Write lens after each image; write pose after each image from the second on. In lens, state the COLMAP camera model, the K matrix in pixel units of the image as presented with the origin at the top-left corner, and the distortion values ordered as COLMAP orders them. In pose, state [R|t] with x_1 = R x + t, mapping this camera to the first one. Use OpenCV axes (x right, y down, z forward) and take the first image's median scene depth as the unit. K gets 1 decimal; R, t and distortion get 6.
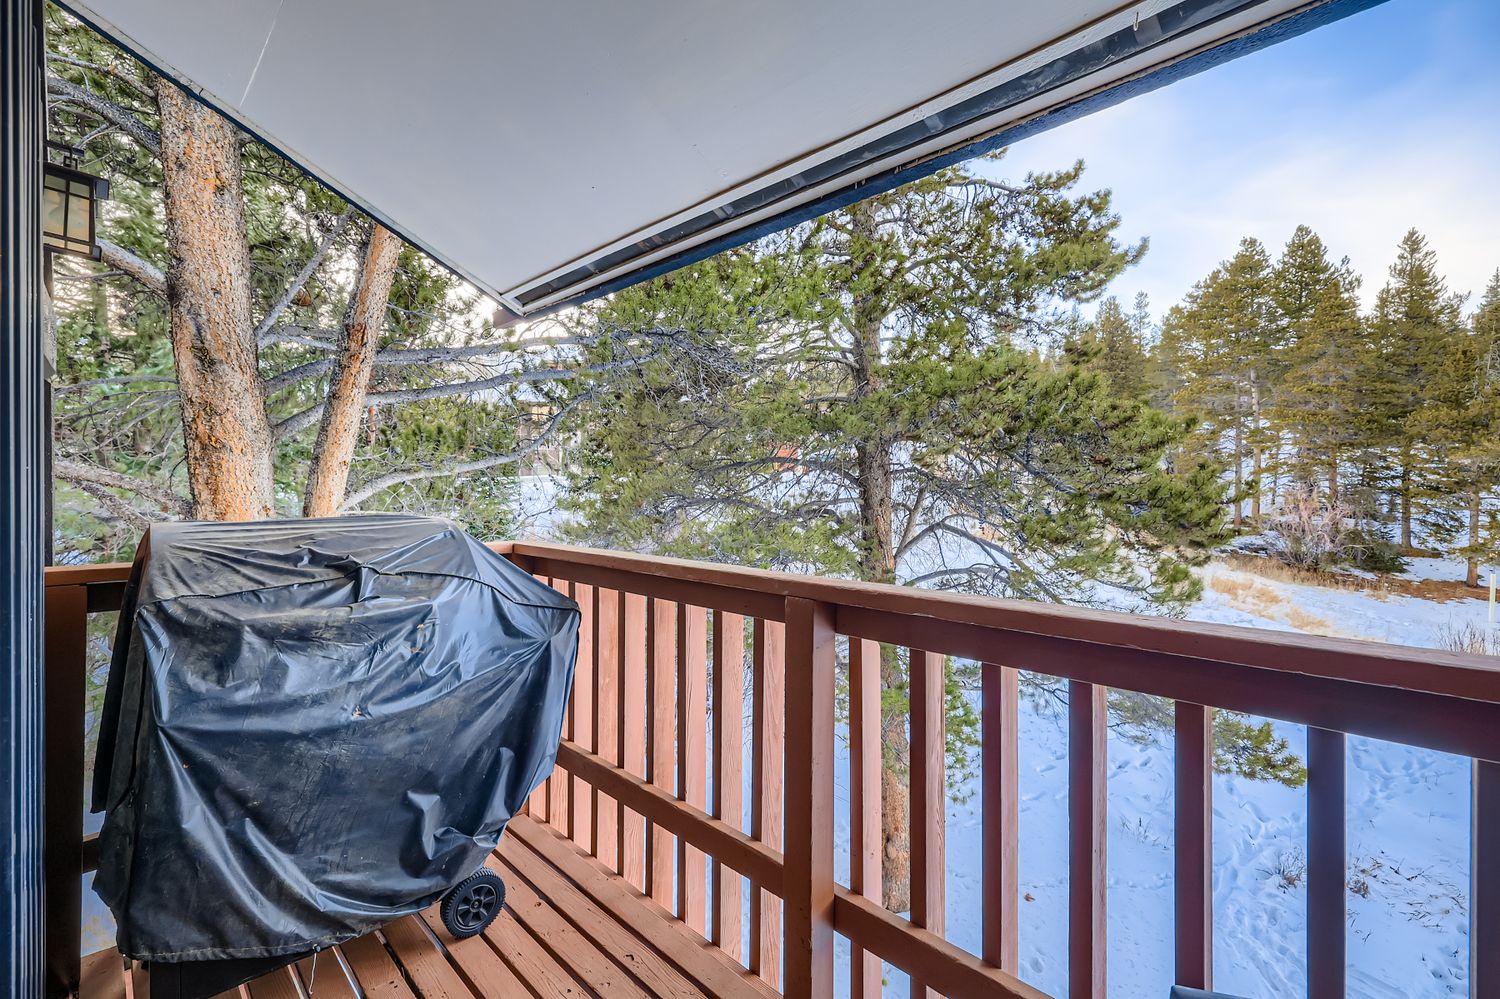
lens RADIAL K [[644.8, 0, 750.2], [0, 644.8, 497.3], [0, 0, 1]] dist [0.002335, -0.000304]
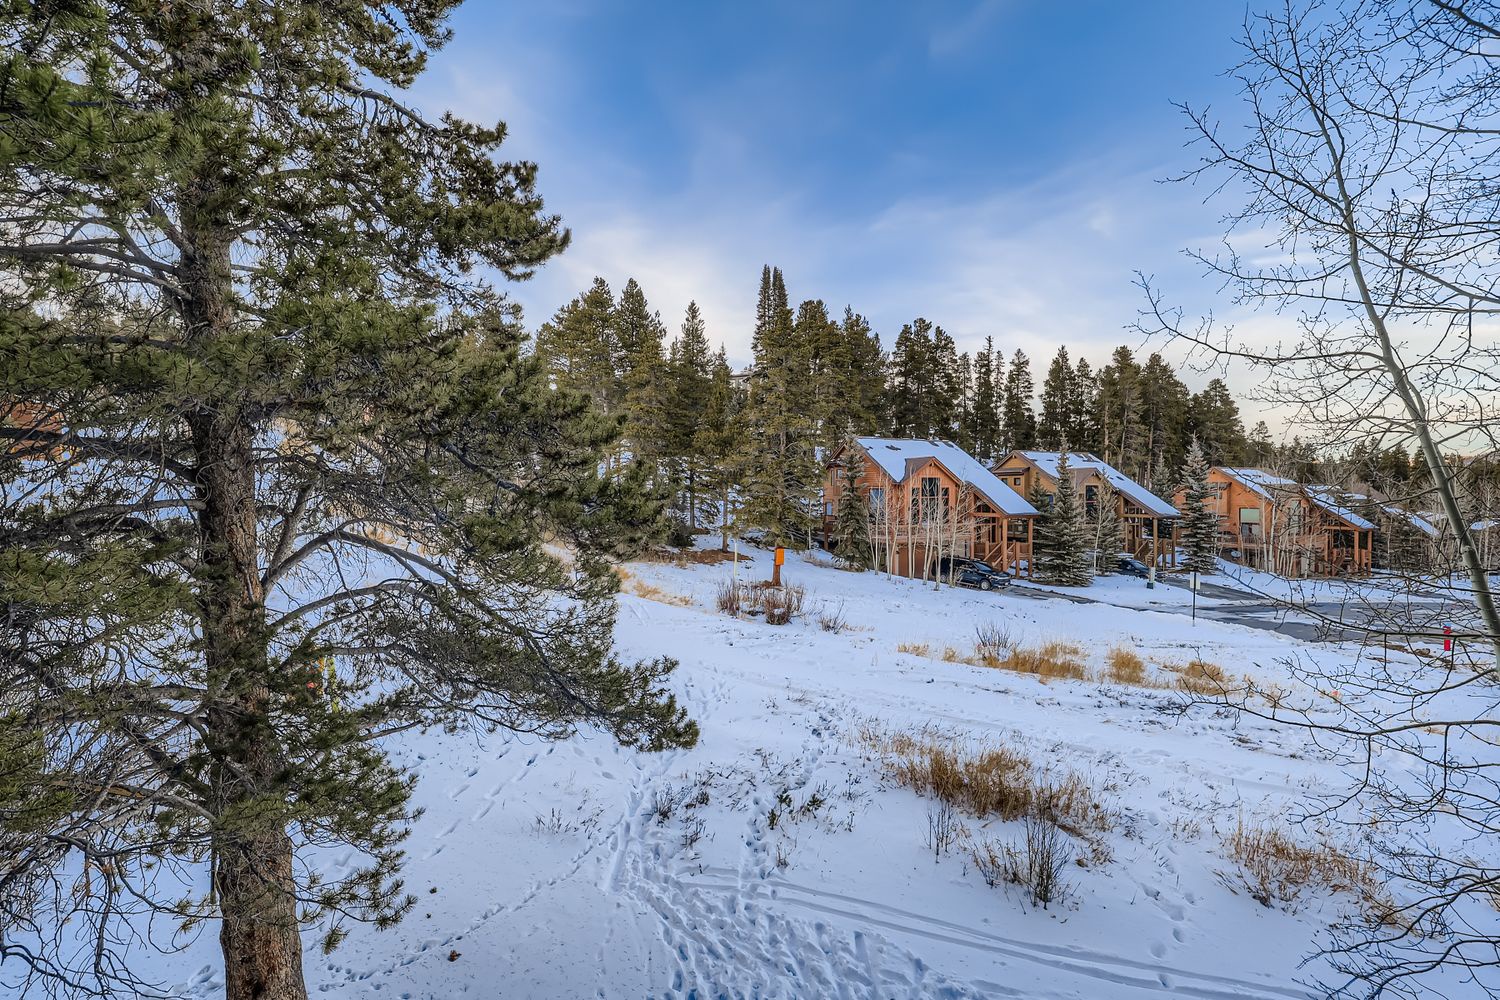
lens RADIAL K [[644.8, 0, 737.2], [0, 644.8, 499.7], [0, 0, 1]] dist [0.002335, -0.000304]
pose [[0.638626, -0.014943, 0.769373, 0.015707], [0.008876, 0.999888, 0.012052, -0.001415], [-0.769466, -0.000868, 0.638687, 0.157437]]
